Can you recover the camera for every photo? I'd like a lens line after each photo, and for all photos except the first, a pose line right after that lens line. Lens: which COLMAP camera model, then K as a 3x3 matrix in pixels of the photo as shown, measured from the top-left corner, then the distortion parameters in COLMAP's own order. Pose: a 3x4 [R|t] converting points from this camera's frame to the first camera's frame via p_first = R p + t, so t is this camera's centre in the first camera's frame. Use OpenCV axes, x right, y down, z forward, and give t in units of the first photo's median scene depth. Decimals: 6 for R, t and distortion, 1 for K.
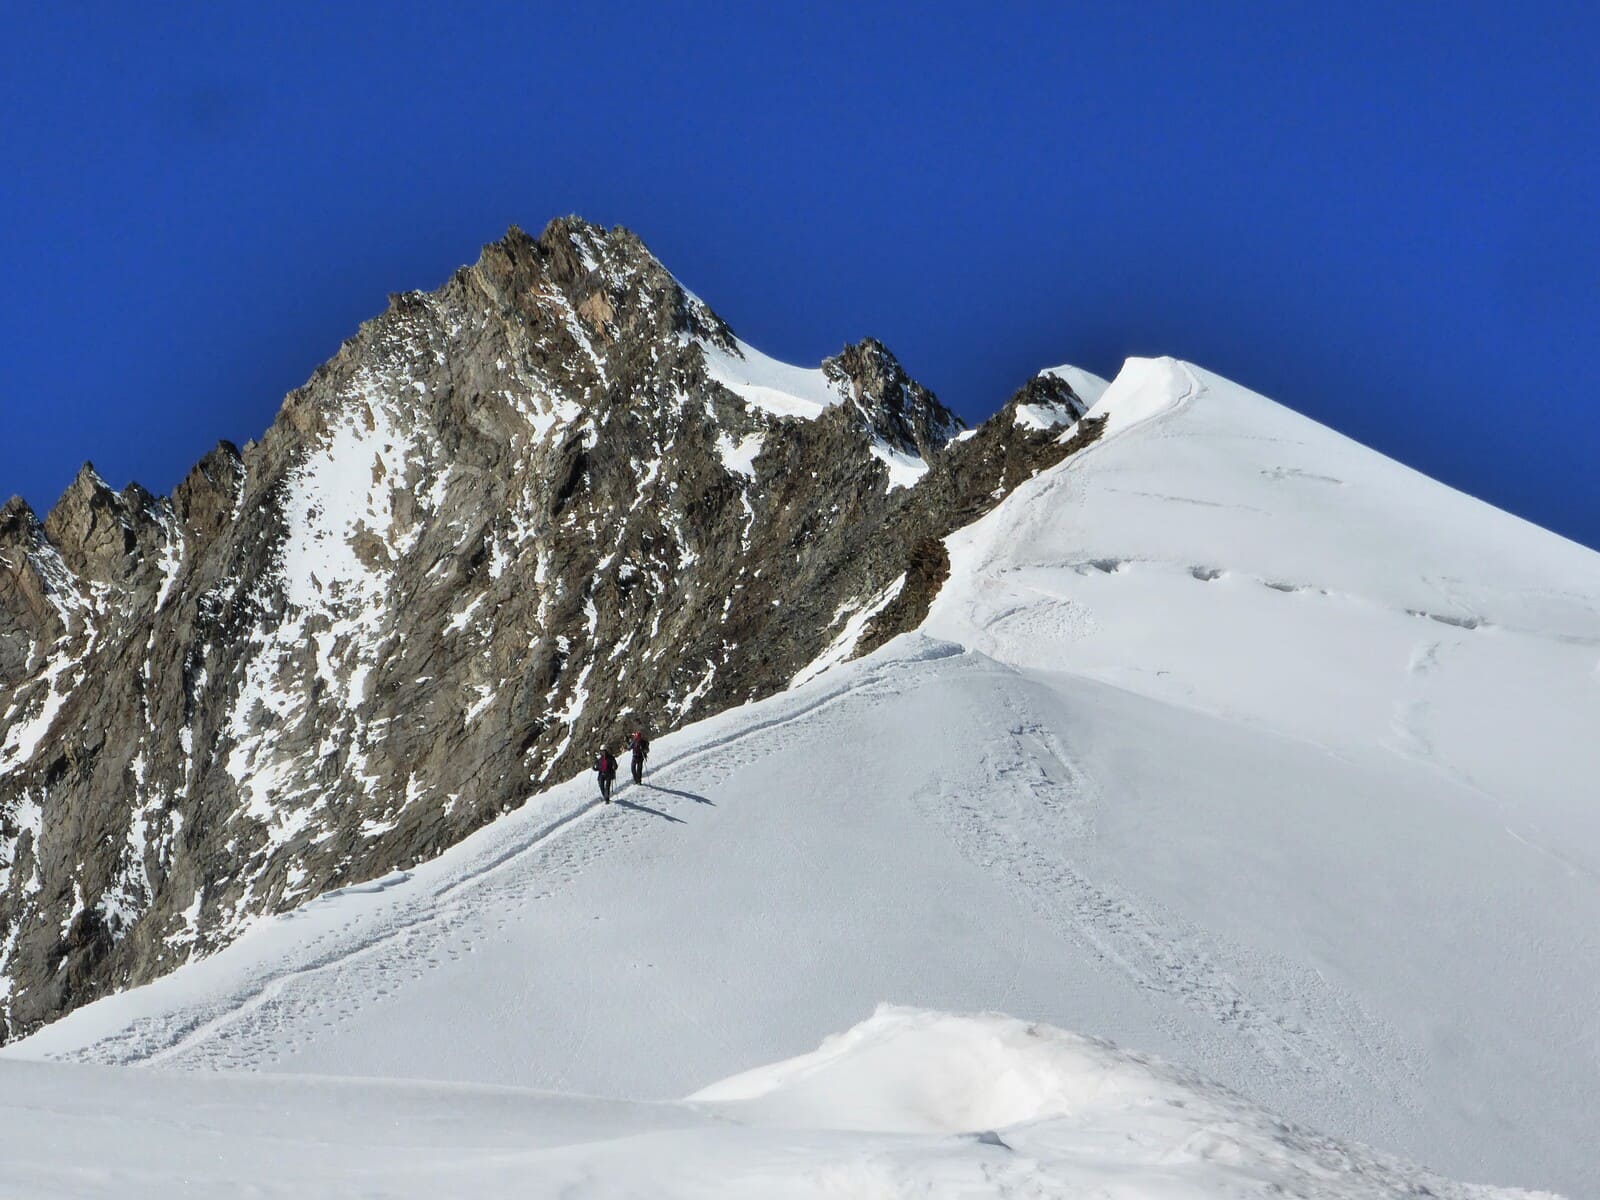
lens RADIAL K [[2056.0, 0, 802.0], [0, 2056.0, 596.6], [0, 0, 1]] dist [-0.097249, 0.000000]
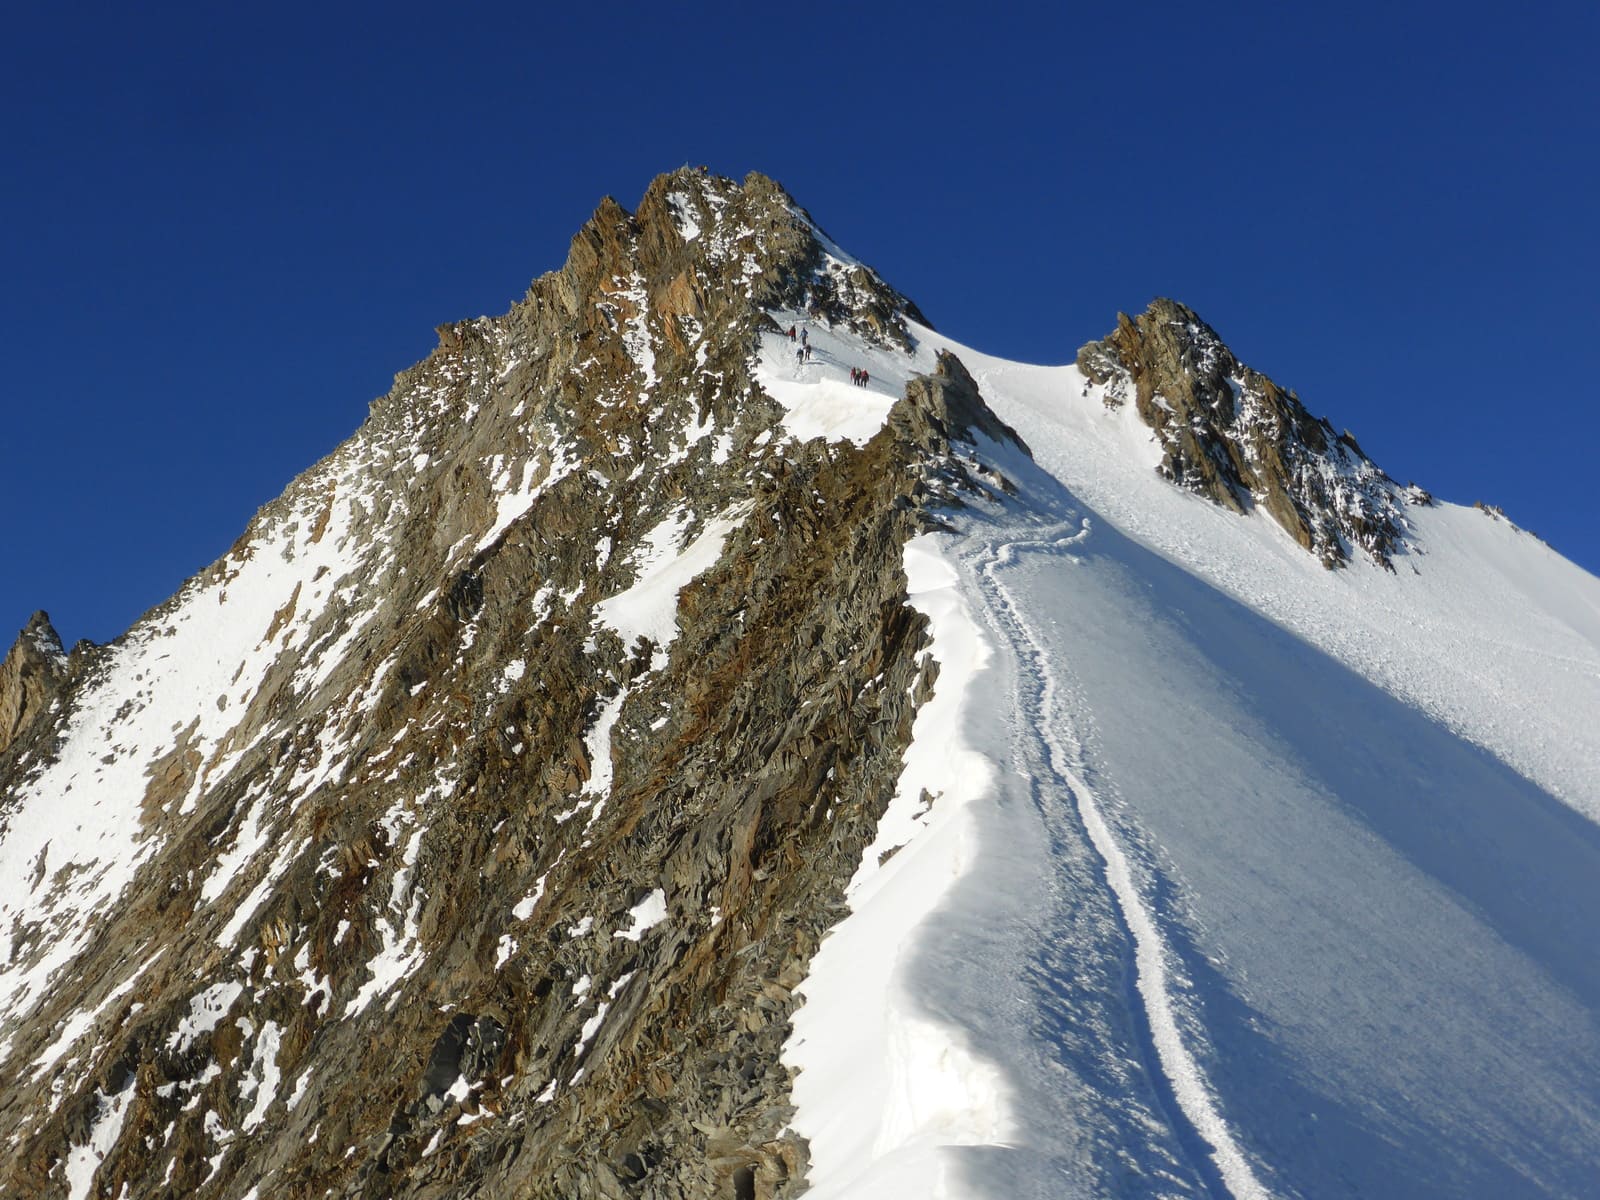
lens RADIAL K [[2056.0, 0, 801.9], [0, 2056.0, 606.2], [0, 0, 1]] dist [-0.097249, 0.000000]
pose [[0.979507, -0.071683, -0.188220, 0.036087], [0.066415, 0.997207, -0.034153, -0.035393], [0.190143, 0.020952, 0.981533, 0.473680]]
